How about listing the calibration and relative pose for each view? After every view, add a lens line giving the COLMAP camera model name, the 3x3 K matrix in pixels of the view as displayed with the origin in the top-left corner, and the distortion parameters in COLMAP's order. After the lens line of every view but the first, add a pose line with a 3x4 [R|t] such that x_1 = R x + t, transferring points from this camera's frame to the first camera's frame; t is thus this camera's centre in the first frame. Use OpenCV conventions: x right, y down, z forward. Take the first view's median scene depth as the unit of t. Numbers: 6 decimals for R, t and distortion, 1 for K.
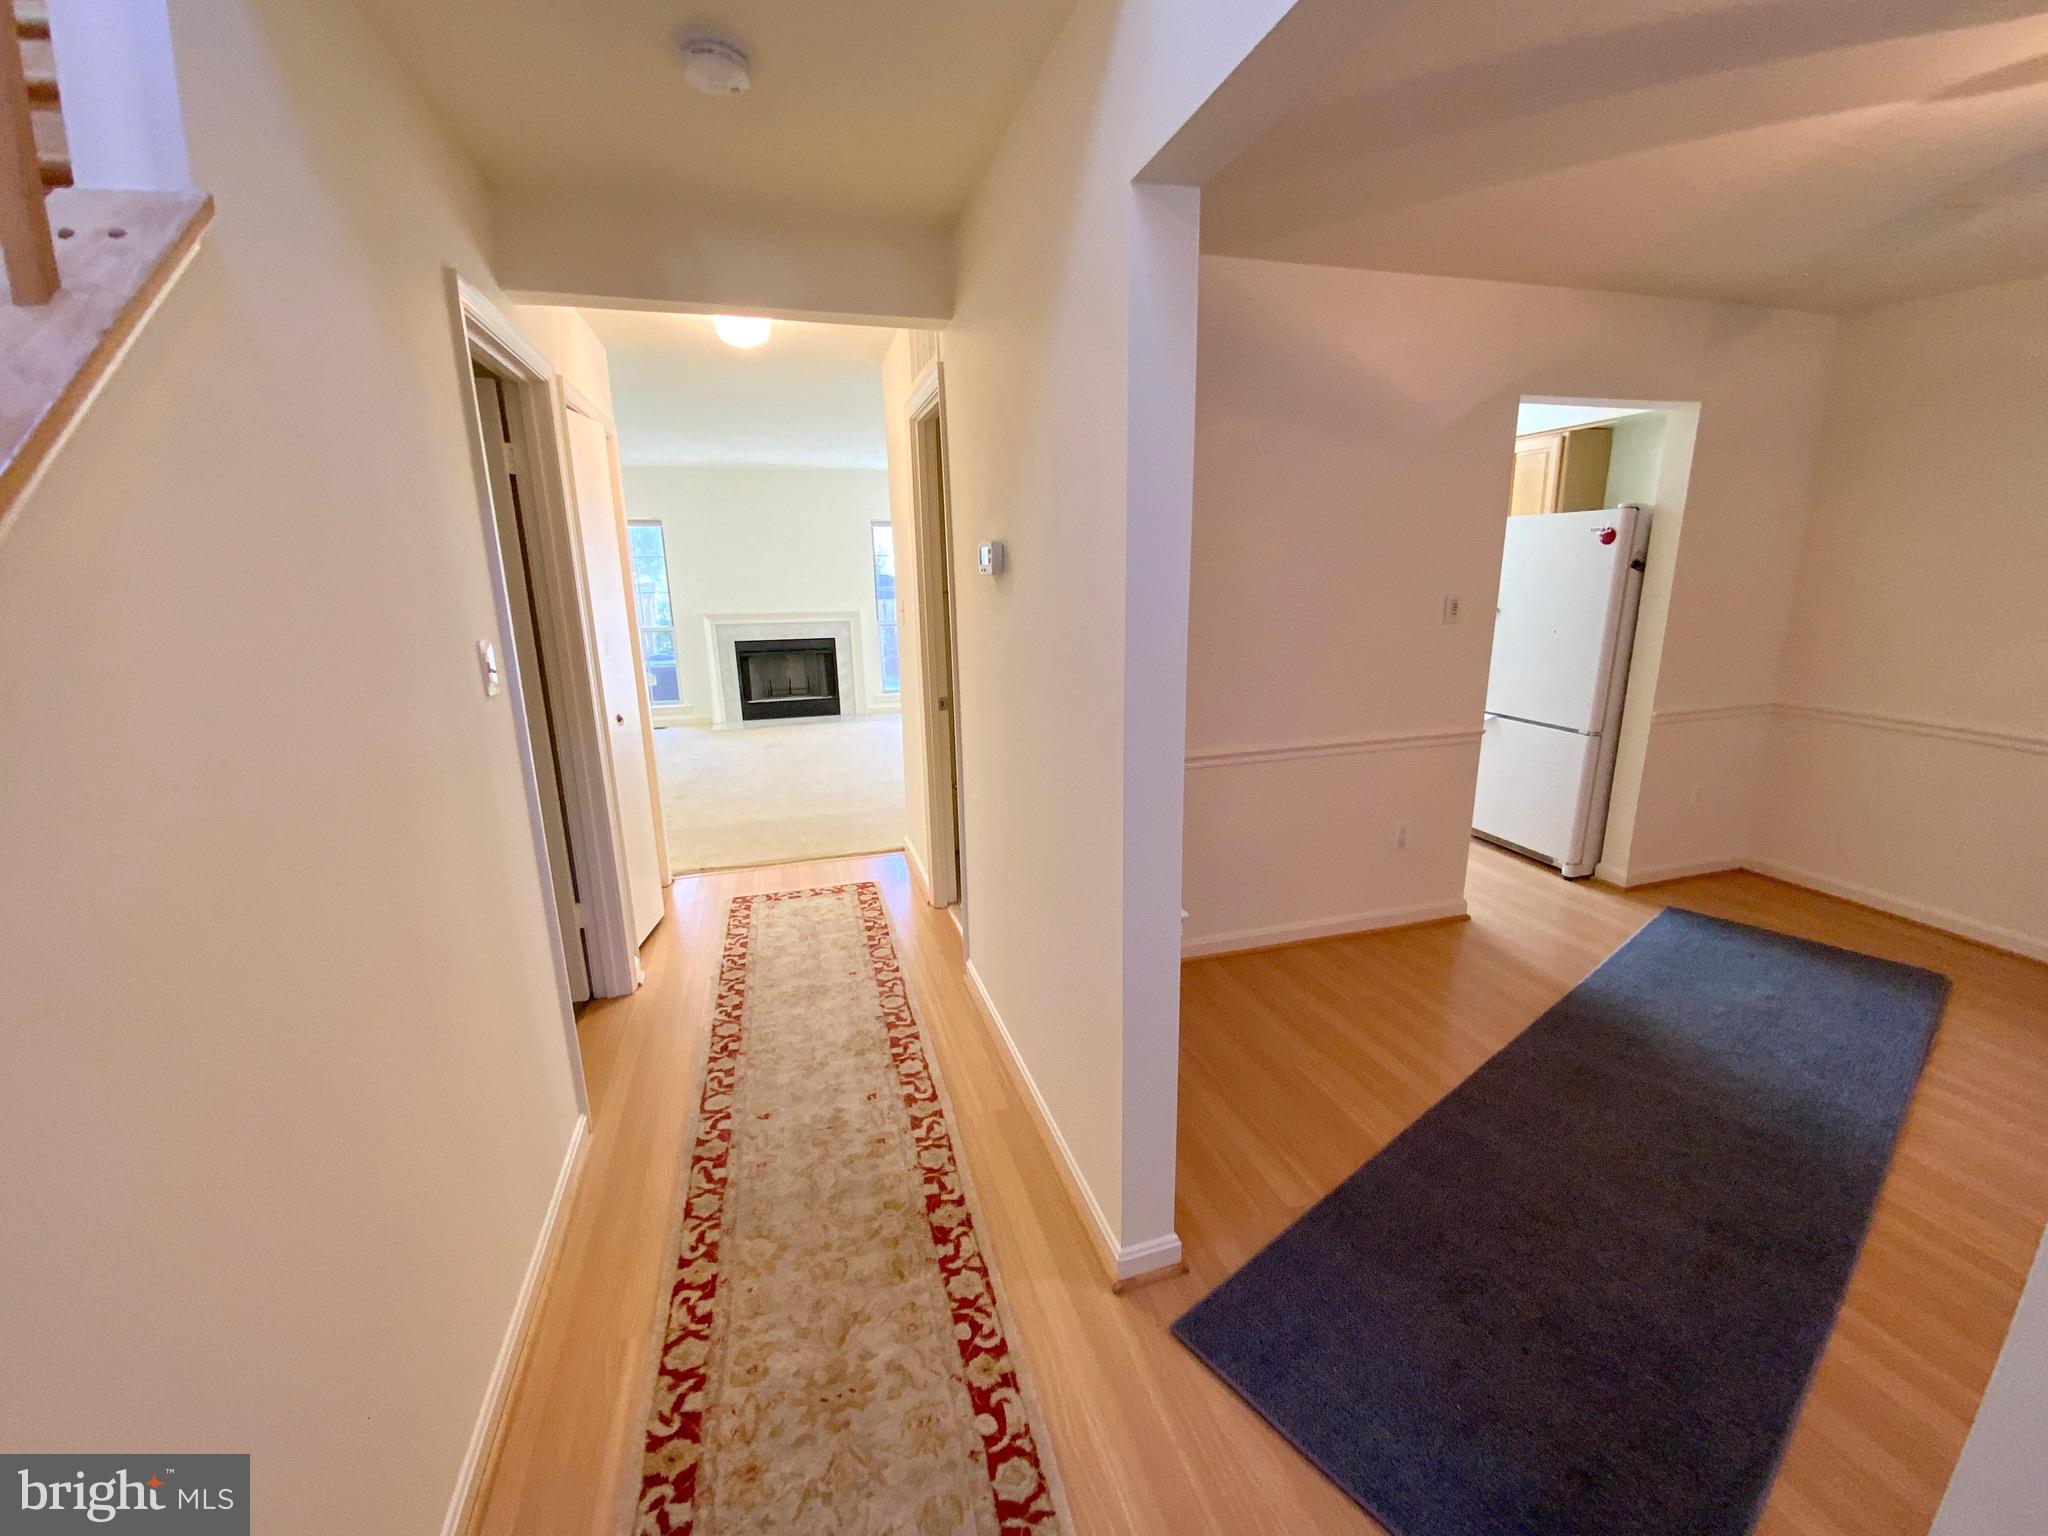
lens RADIAL K [[821.2, 0, 1039.5], [0, 821.2, 766.1], [0, 0, 1]] dist [0.015712, -0.017757]
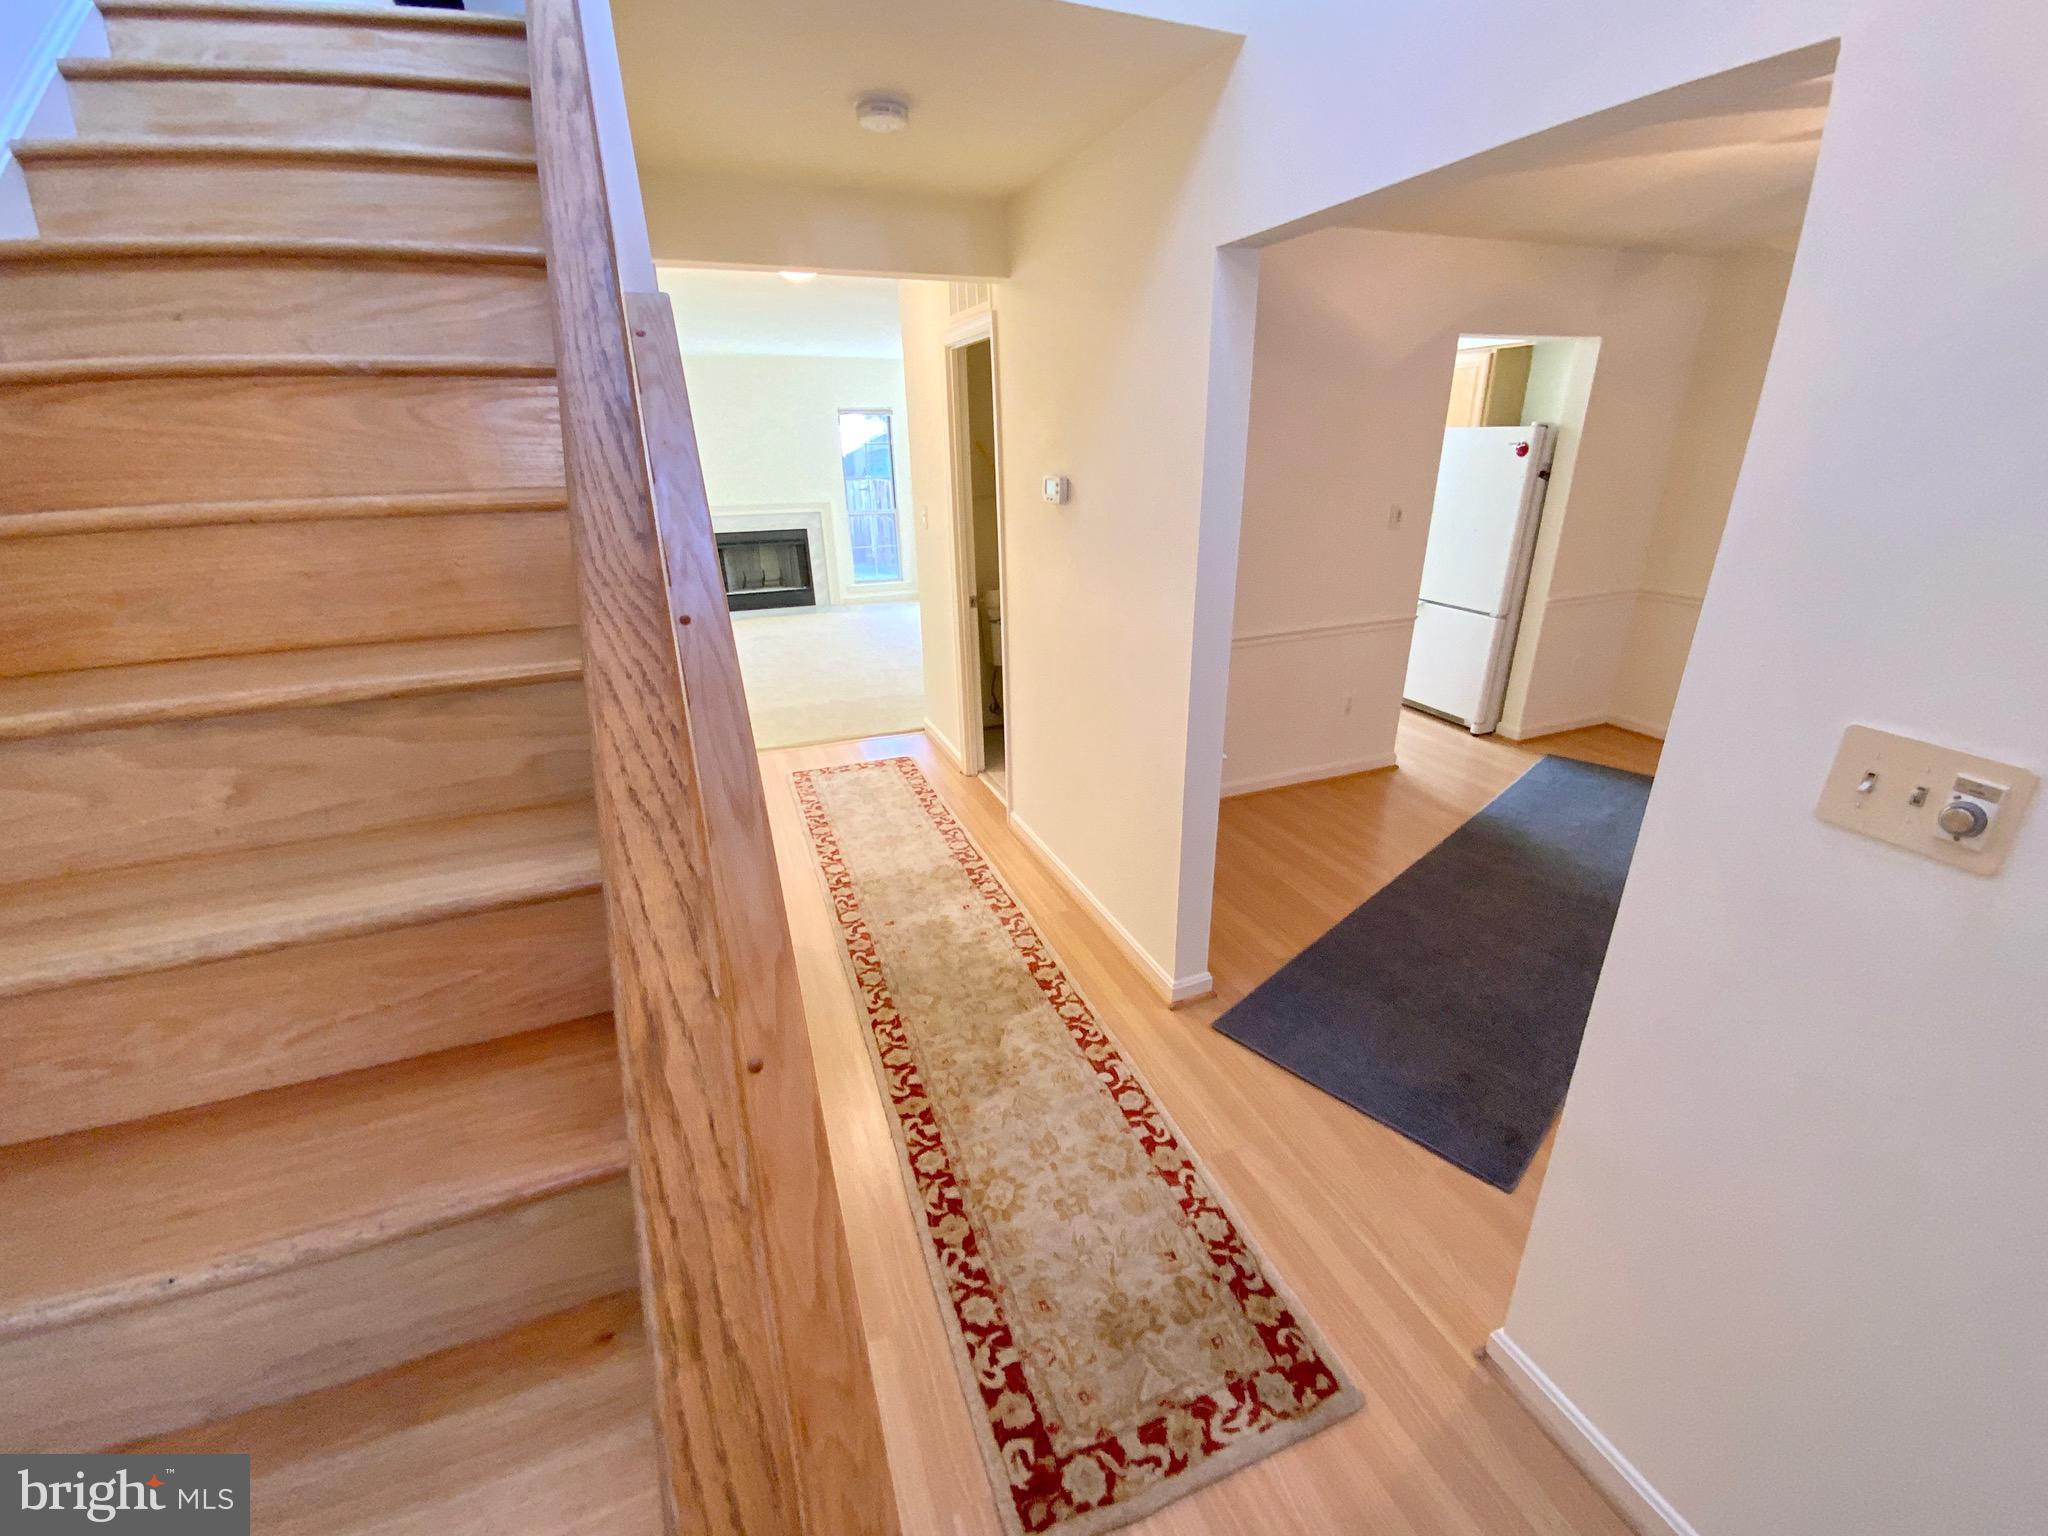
lens RADIAL K [[821.2, 0, 1039.5], [0, 821.2, 766.1], [0, 0, 1]] dist [0.015712, -0.017757]
pose [[0.996187, -0.032119, 0.081114, -0.136823], [0.020385, 0.989720, 0.141559, -0.007478], [-0.084827, -0.139366, 0.986601, -0.210949]]
